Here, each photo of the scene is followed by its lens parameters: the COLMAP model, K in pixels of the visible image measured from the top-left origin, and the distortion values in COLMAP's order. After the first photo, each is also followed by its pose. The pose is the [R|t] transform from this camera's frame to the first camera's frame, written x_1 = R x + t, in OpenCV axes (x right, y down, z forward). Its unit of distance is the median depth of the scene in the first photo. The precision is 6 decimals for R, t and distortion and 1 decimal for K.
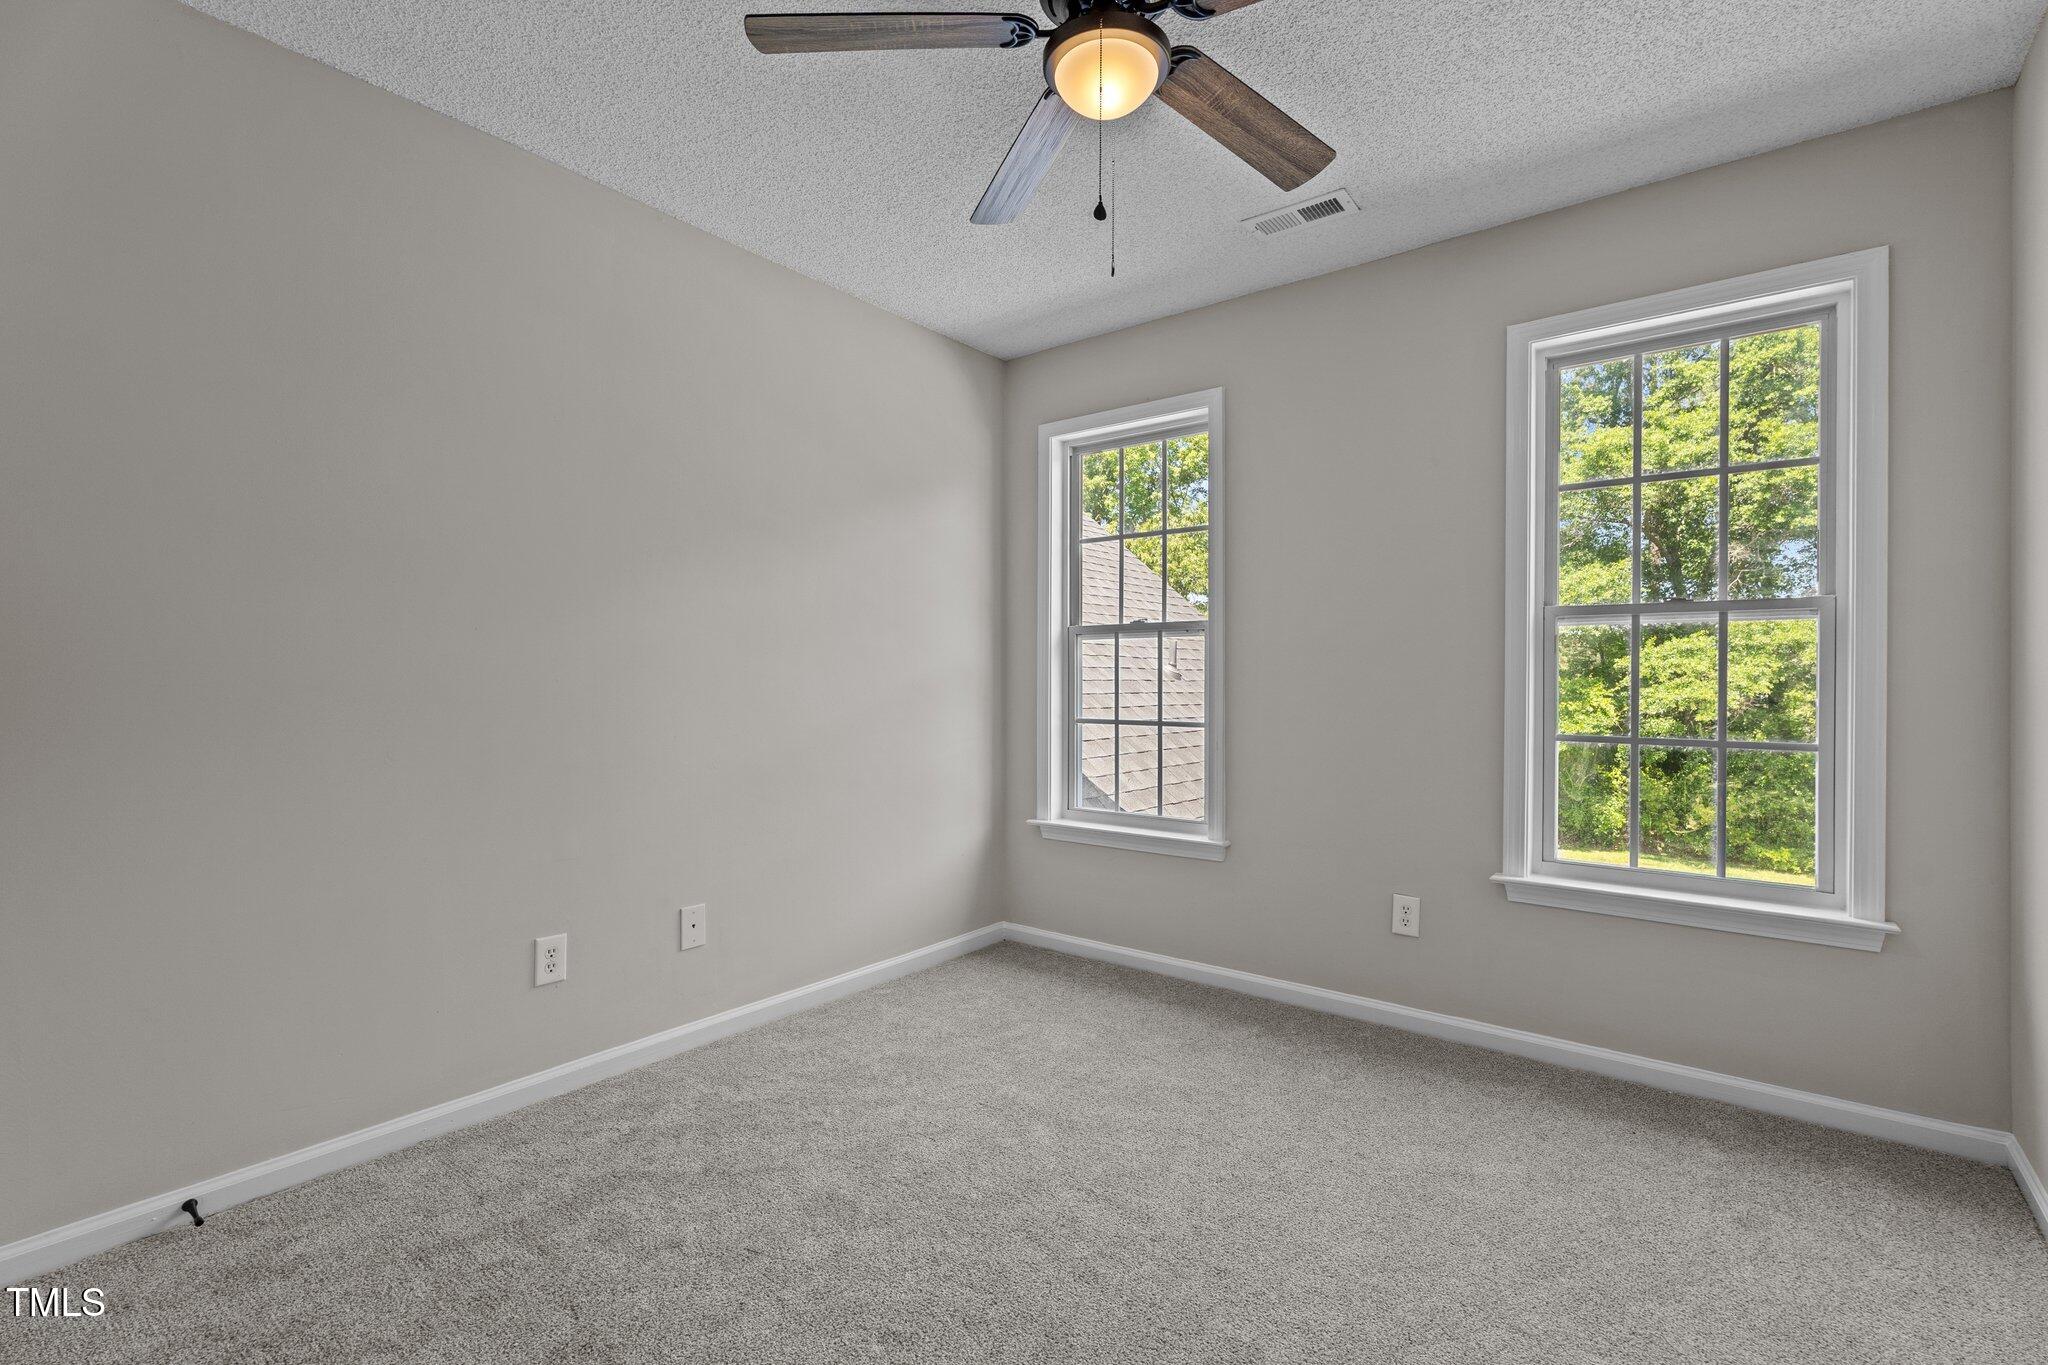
lens RADIAL K [[917.6, 0, 1027.7], [0, 917.6, 671.6], [0, 0, 1]] dist [0.001799, 0.000464]
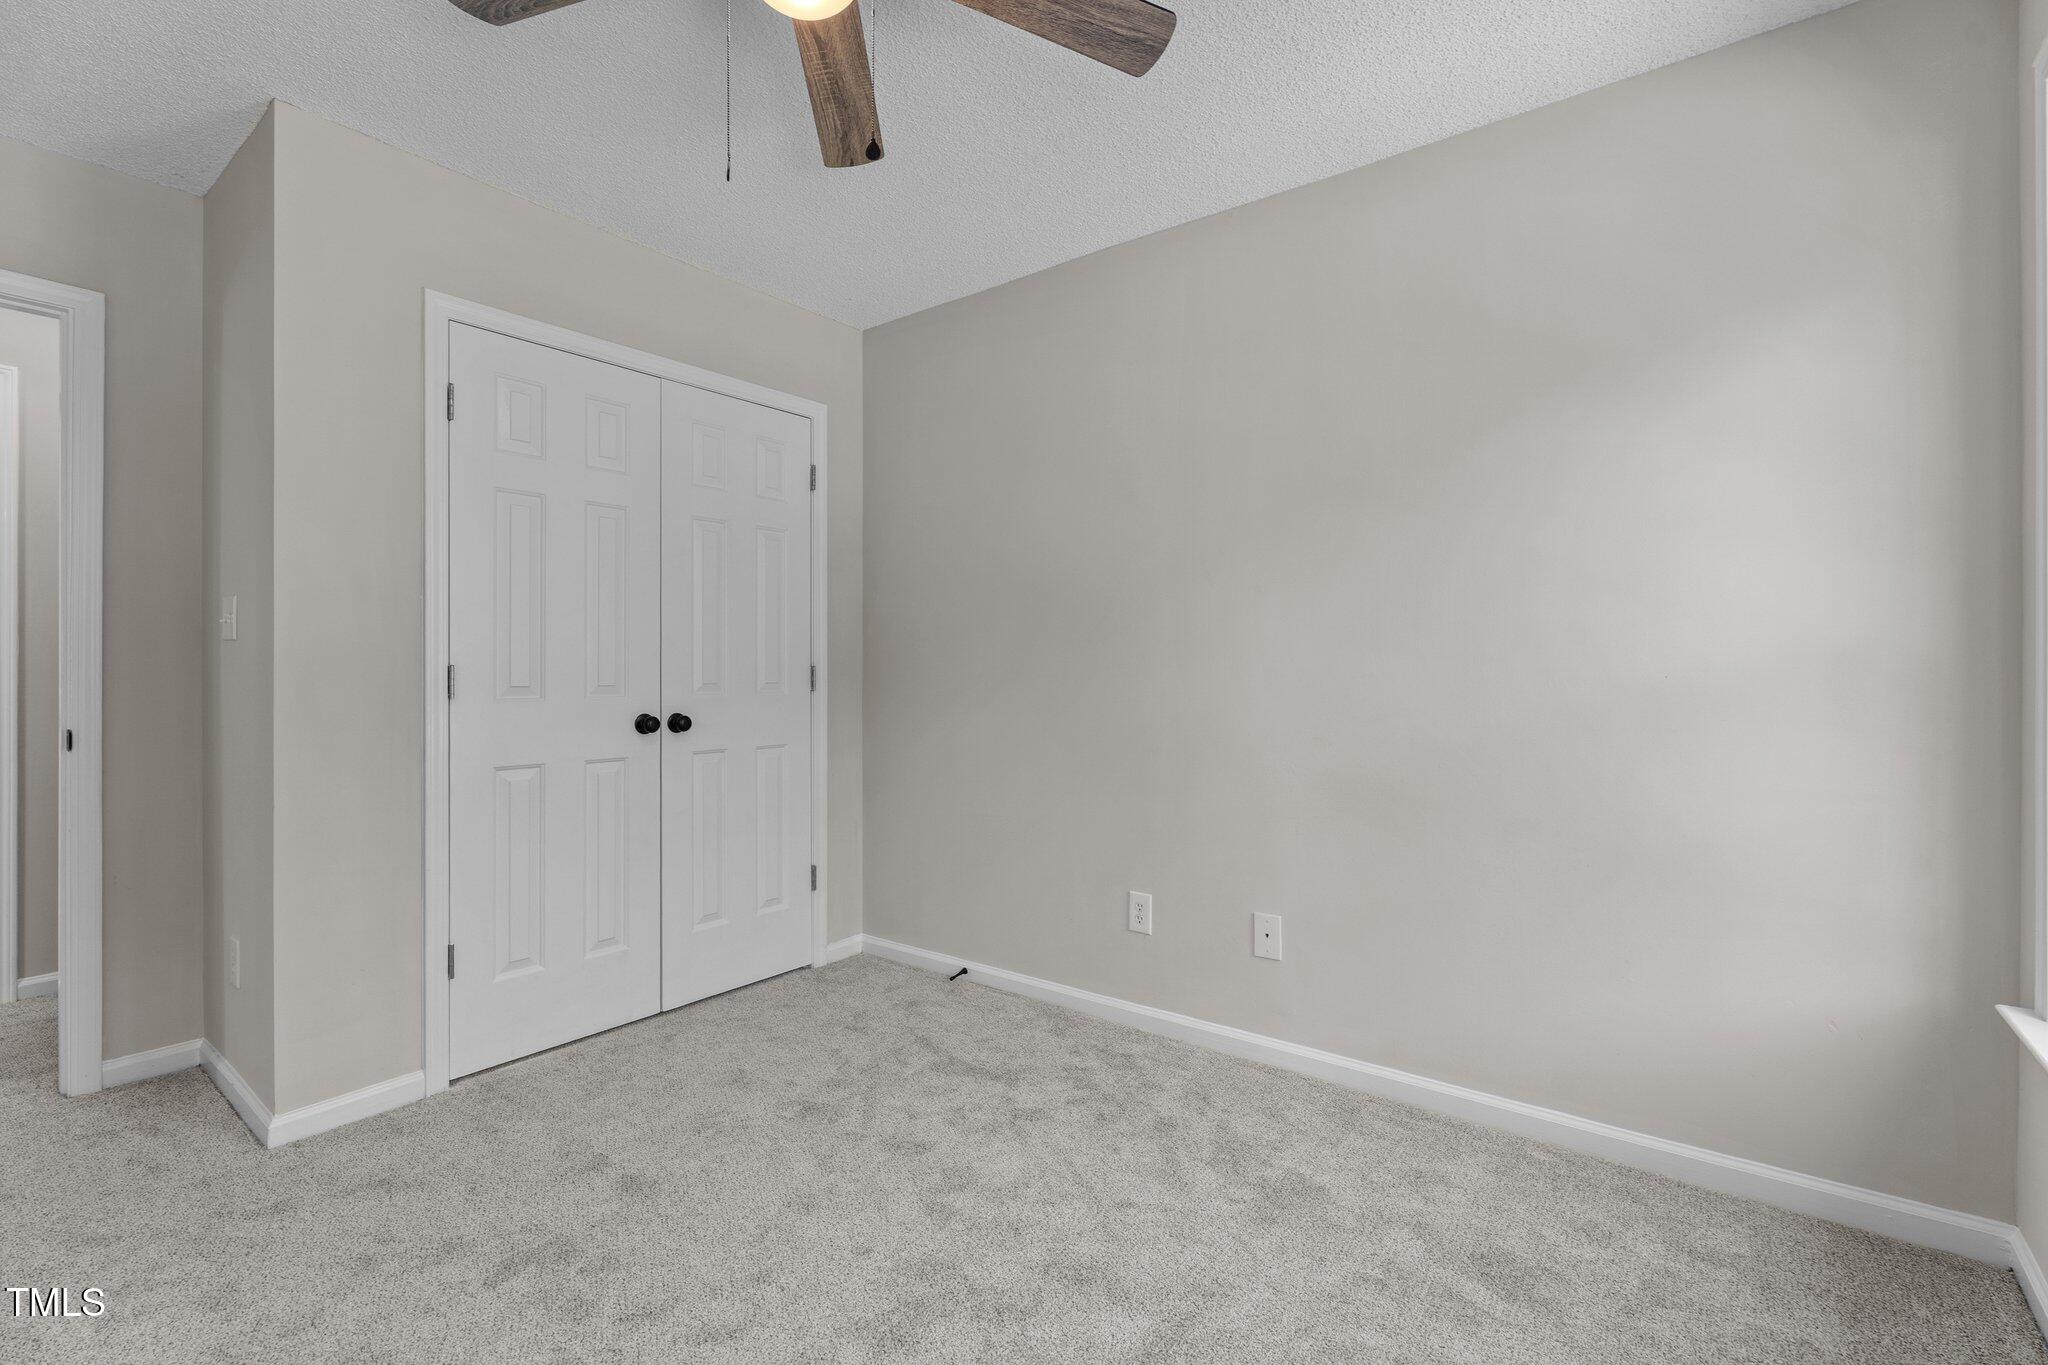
lens RADIAL K [[917.6, 0, 1027.7], [0, 917.6, 671.6], [0, 0, 1]] dist [0.001799, 0.000464]
pose [[0.009184, -0.002301, -0.999955, 0.658903], [0.006863, 0.999974, -0.002238, 0.005076], [0.999934, -0.006842, 0.009200, 0.843364]]
